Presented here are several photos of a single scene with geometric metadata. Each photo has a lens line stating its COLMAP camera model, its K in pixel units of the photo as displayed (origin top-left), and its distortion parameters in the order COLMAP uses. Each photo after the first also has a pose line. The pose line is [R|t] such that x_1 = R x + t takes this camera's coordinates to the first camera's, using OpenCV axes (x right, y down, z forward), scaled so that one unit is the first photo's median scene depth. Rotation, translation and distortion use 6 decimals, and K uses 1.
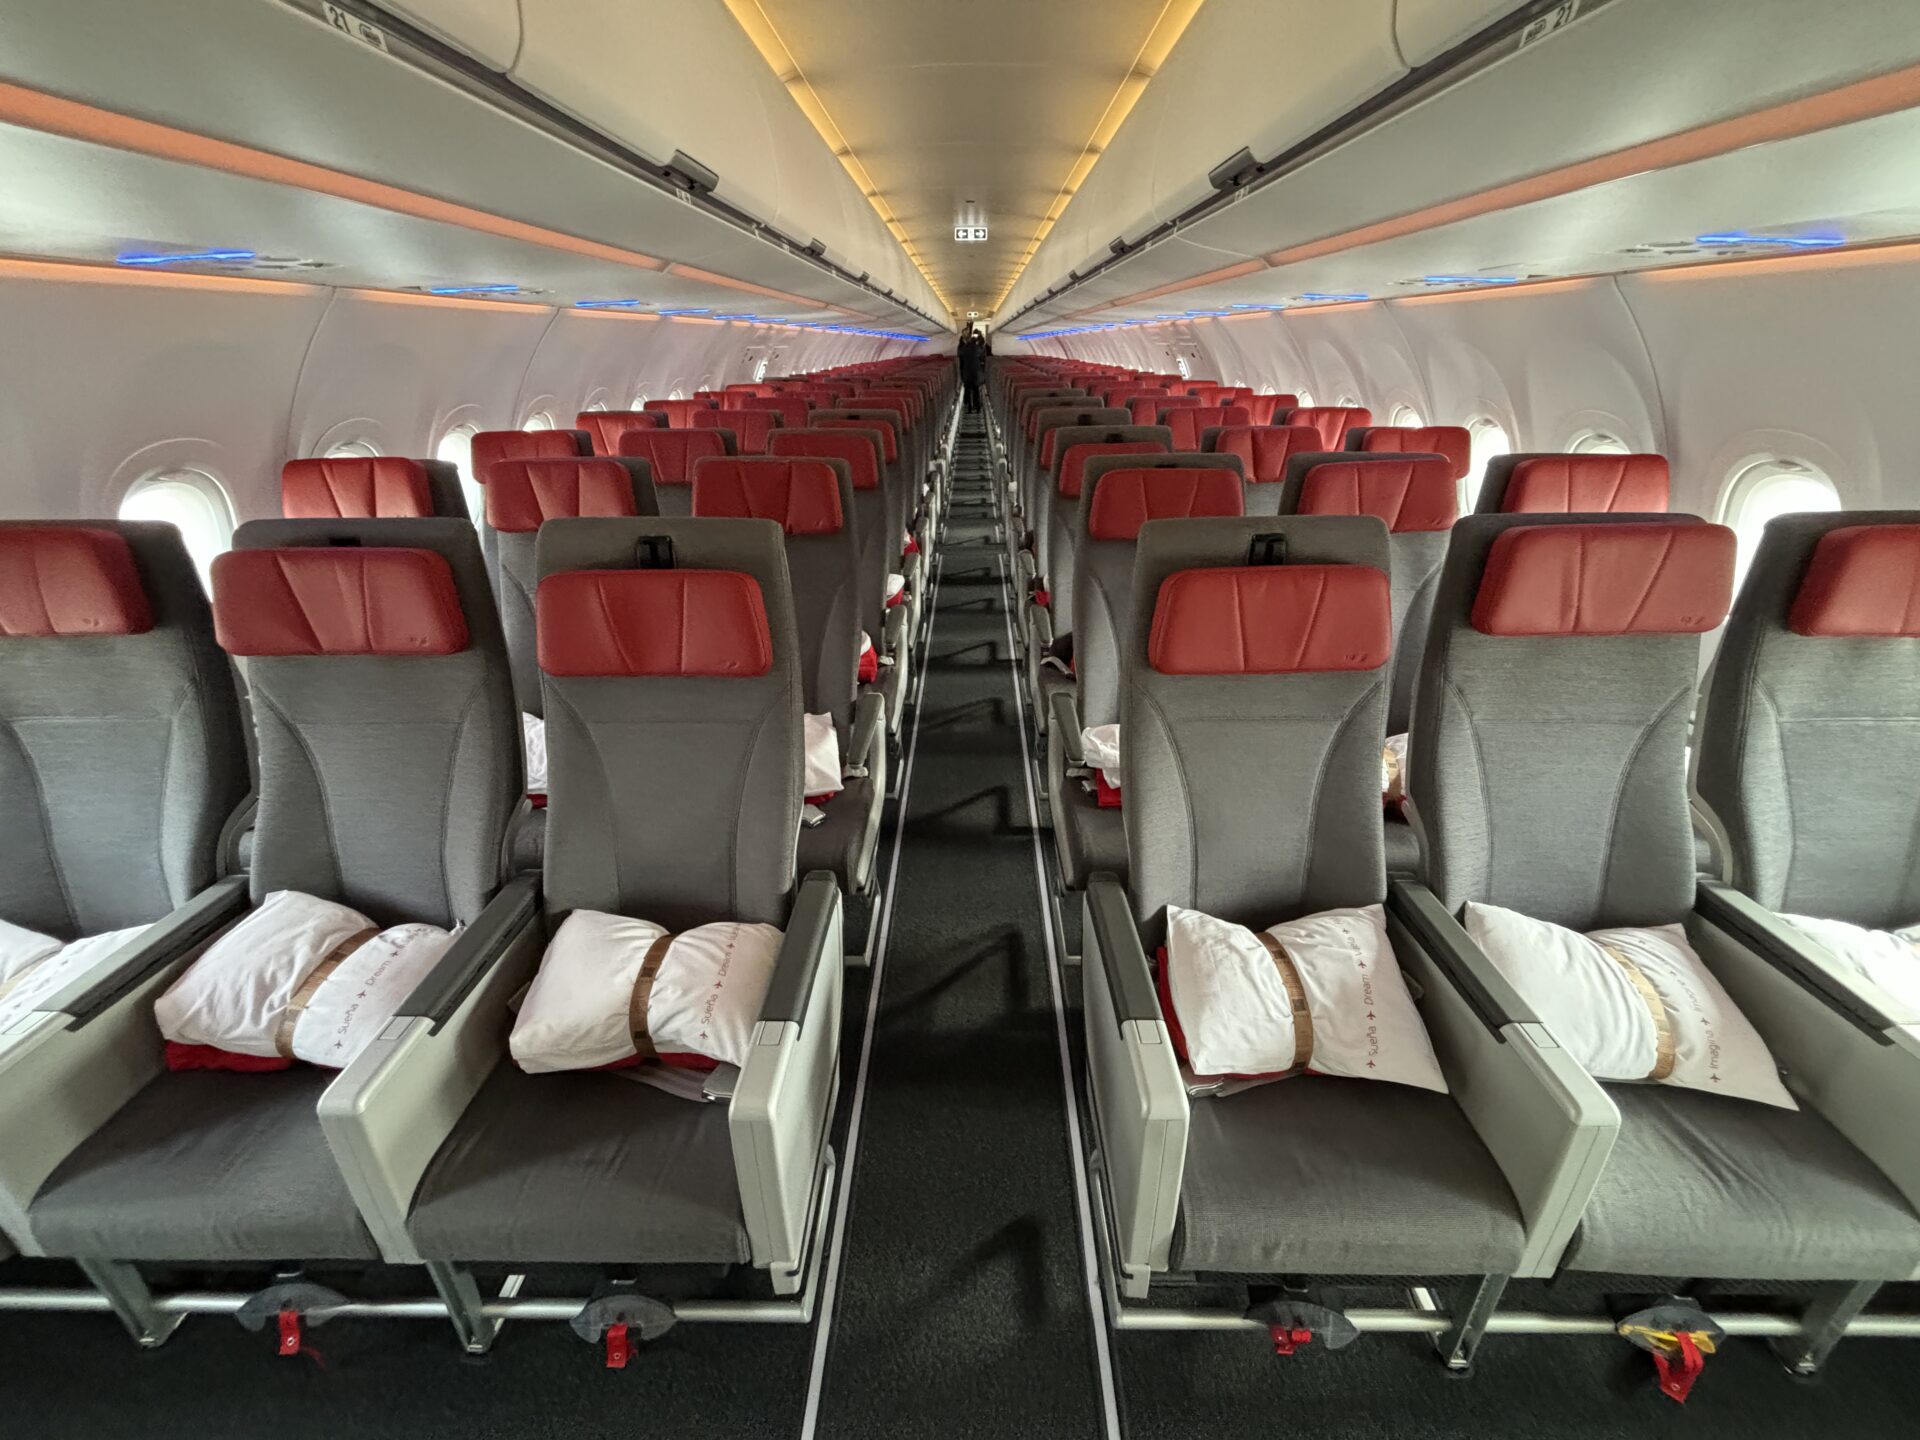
lens RADIAL K [[772.8, 0, 960.0], [0, 772.8, 720.0], [0, 0, 1]] dist [-0.000374, 0.000338]
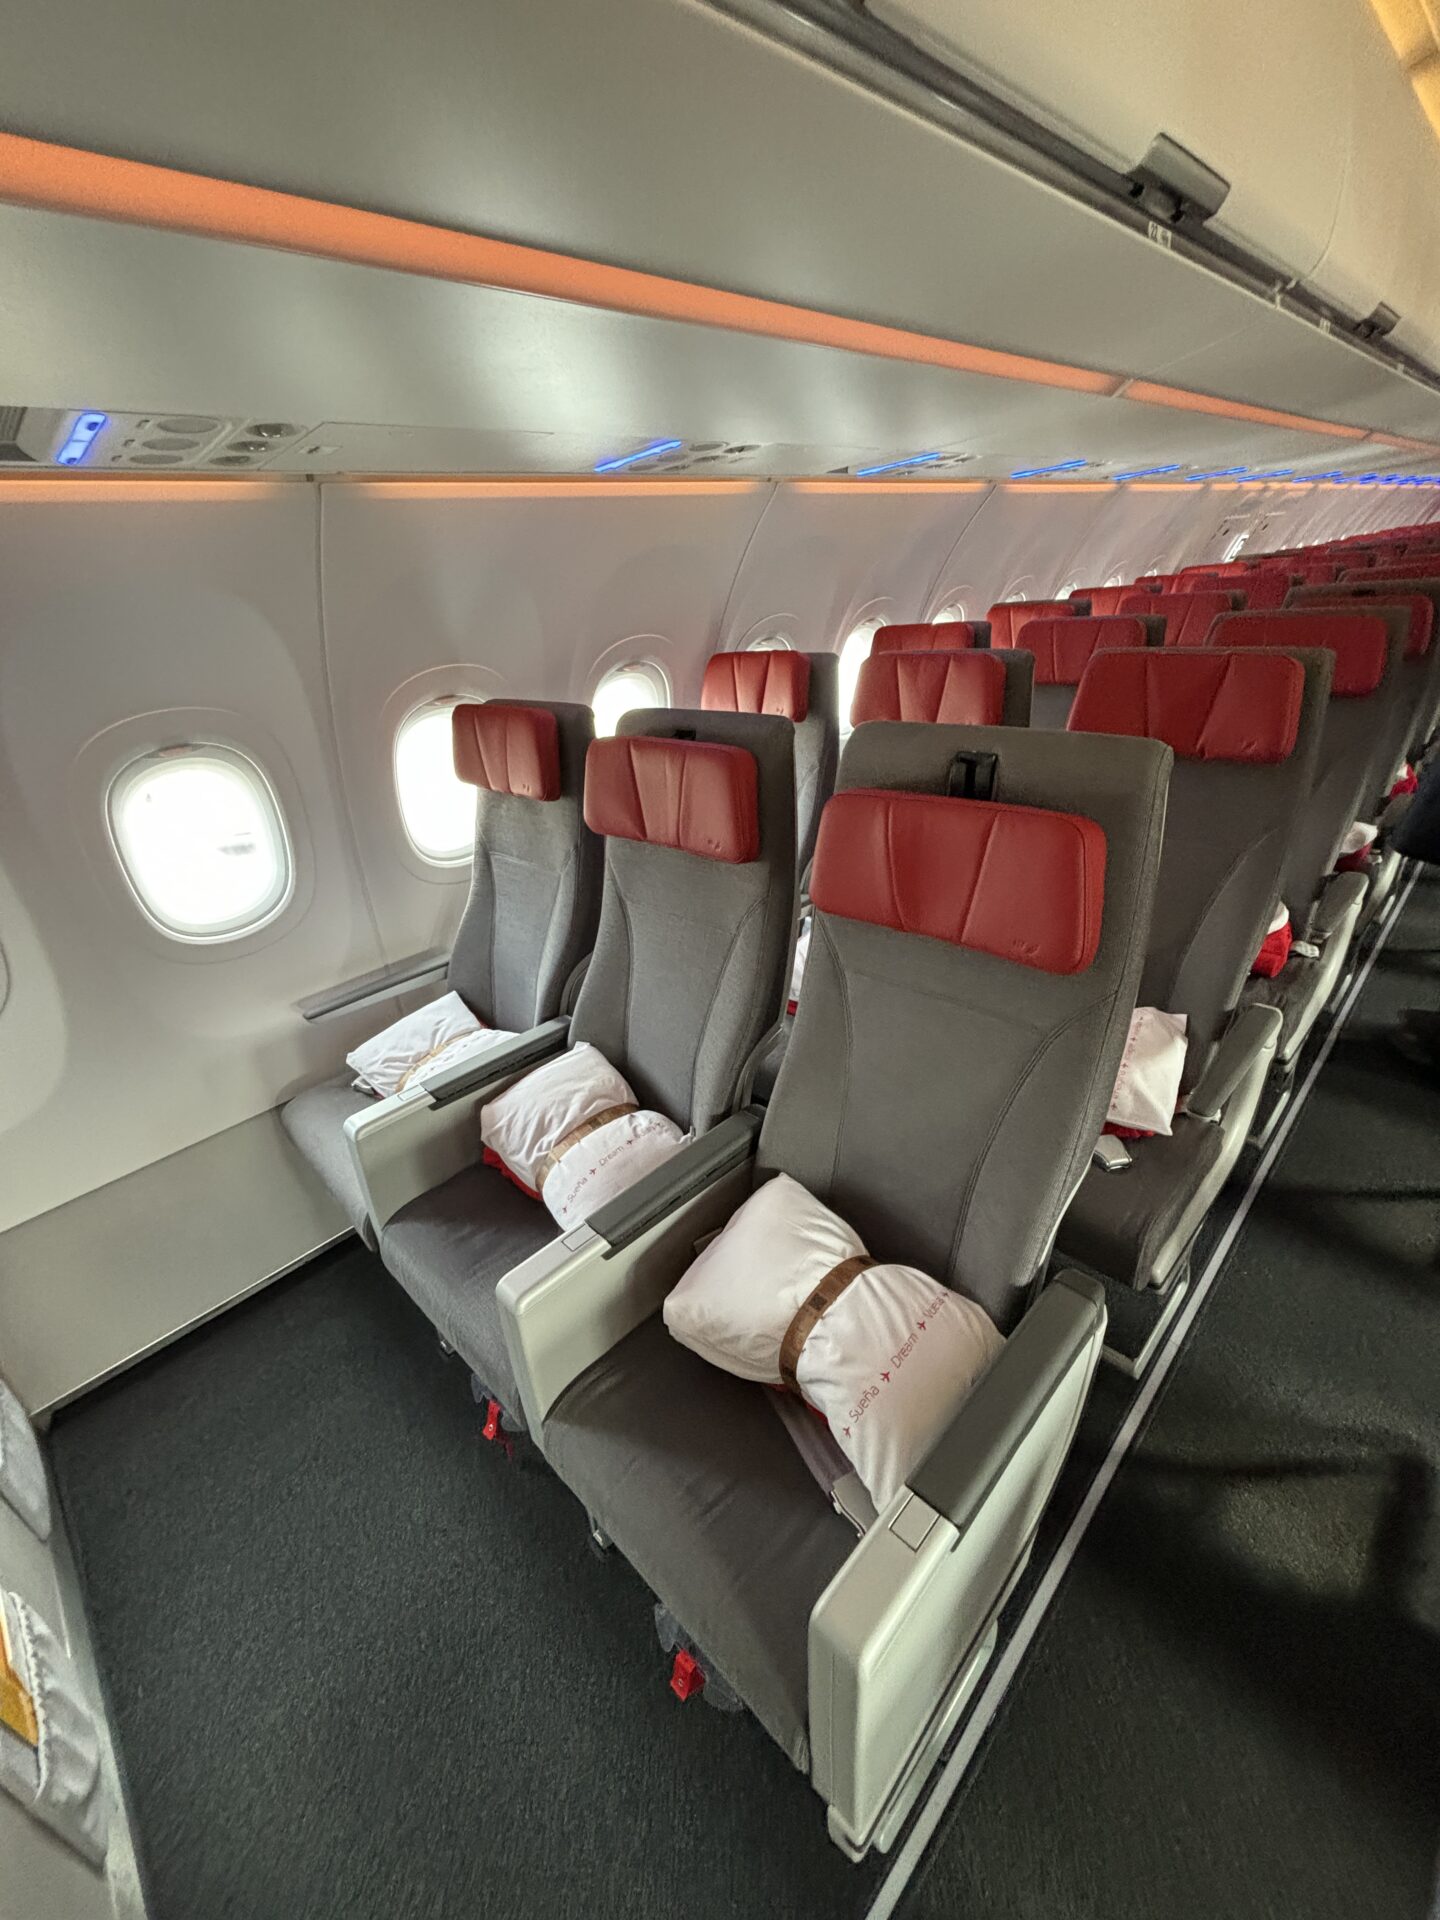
lens RADIAL K [[772.8, 0, 720.0], [0, 772.8, 960.0], [0, 0, 1]] dist [-0.000374, 0.000338]
pose [[0.716895, 0.253946, -0.649286, -0.042218], [-0.223563, 0.965857, 0.130919, -0.084734], [0.660364, 0.051301, 0.749191, 0.282971]]
